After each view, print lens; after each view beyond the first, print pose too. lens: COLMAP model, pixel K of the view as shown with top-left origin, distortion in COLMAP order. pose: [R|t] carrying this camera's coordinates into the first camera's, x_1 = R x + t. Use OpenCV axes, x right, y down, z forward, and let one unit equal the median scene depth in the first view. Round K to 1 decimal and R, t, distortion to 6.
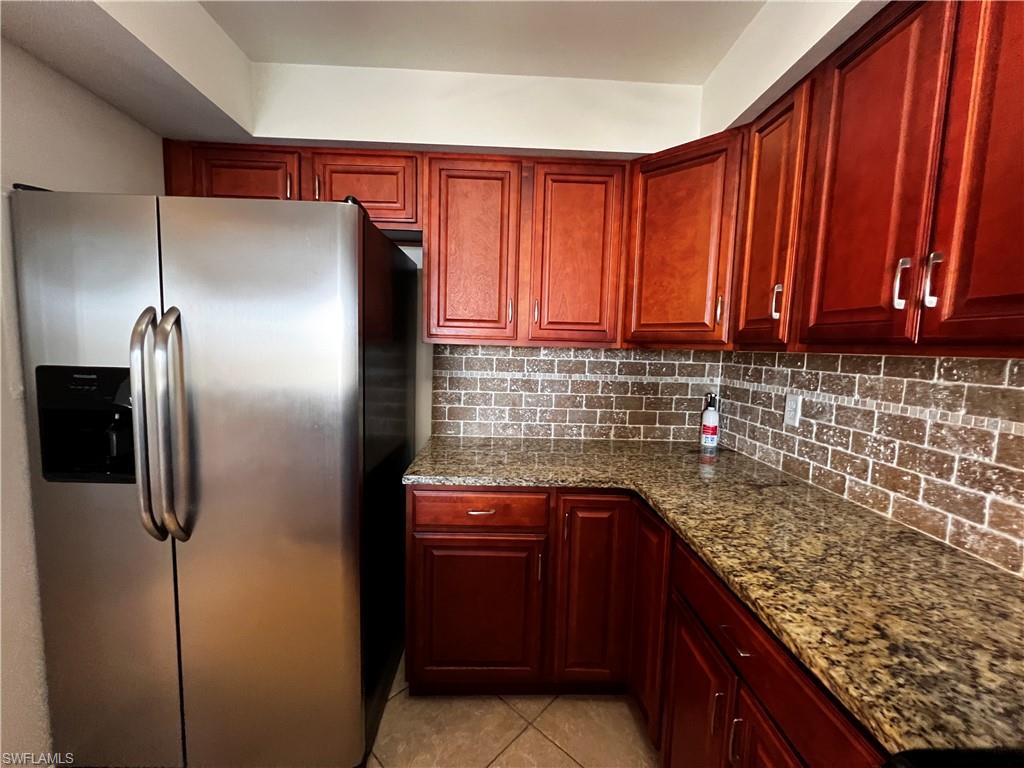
lens RADIAL K [[412.3, 0, 512.3], [0, 412.3, 384.9], [0, 0, 1]] dist [-0.002816, 0.000949]
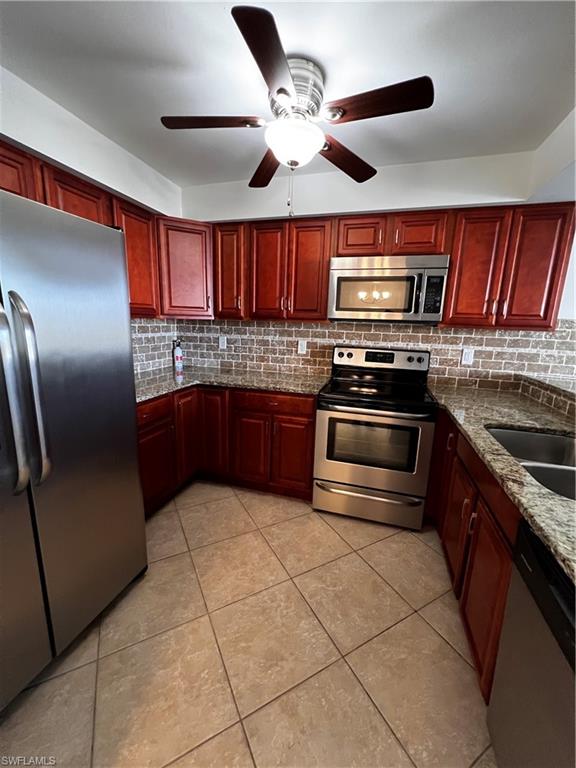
lens RADIAL K [[309.3, 0, 288.6], [0, 309.3, 382.8], [0, 0, 1]] dist [-0.002816, 0.000949]
pose [[0.314328, -0.204358, 0.927057, -1.292025], [0.070606, 0.978883, 0.191843, -0.043063], [-0.946685, 0.005154, 0.322119, -0.001743]]
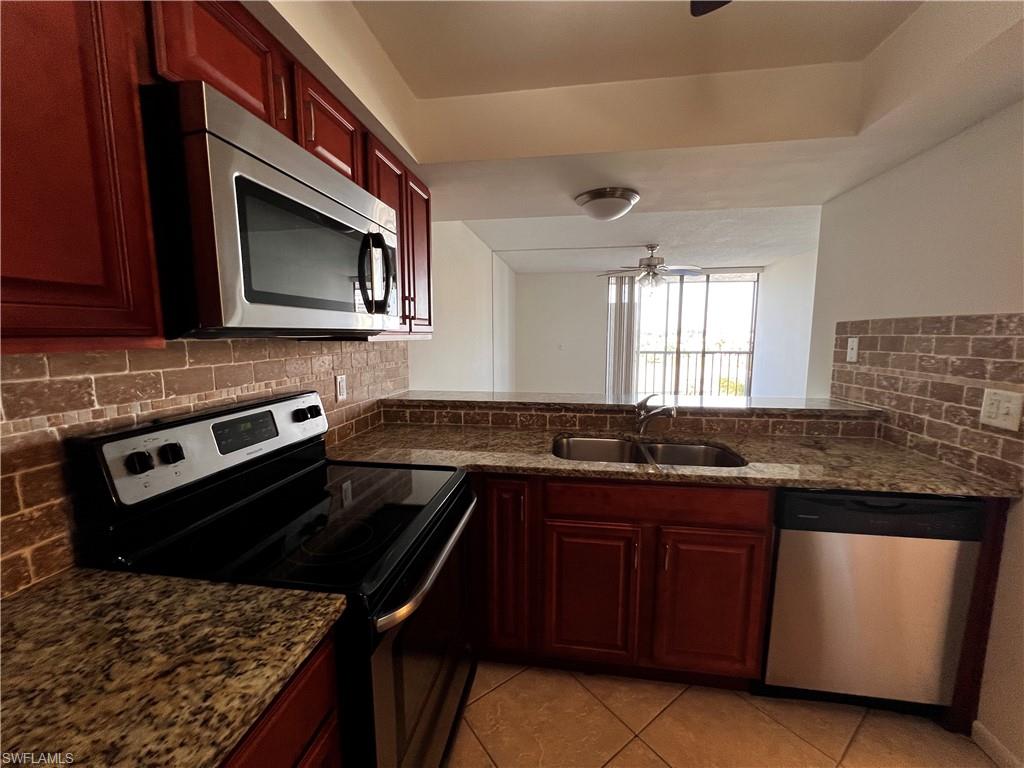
lens RADIAL K [[412.0, 0, 516.7], [0, 412.0, 384.2], [0, 0, 1]] dist [-0.001703, 0.000625]
pose [[-0.984028, -0.049324, 0.171046, 0.031764], [-0.009588, 0.974138, 0.225752, -0.112473], [-0.177757, 0.220506, -0.959051, 0.898129]]
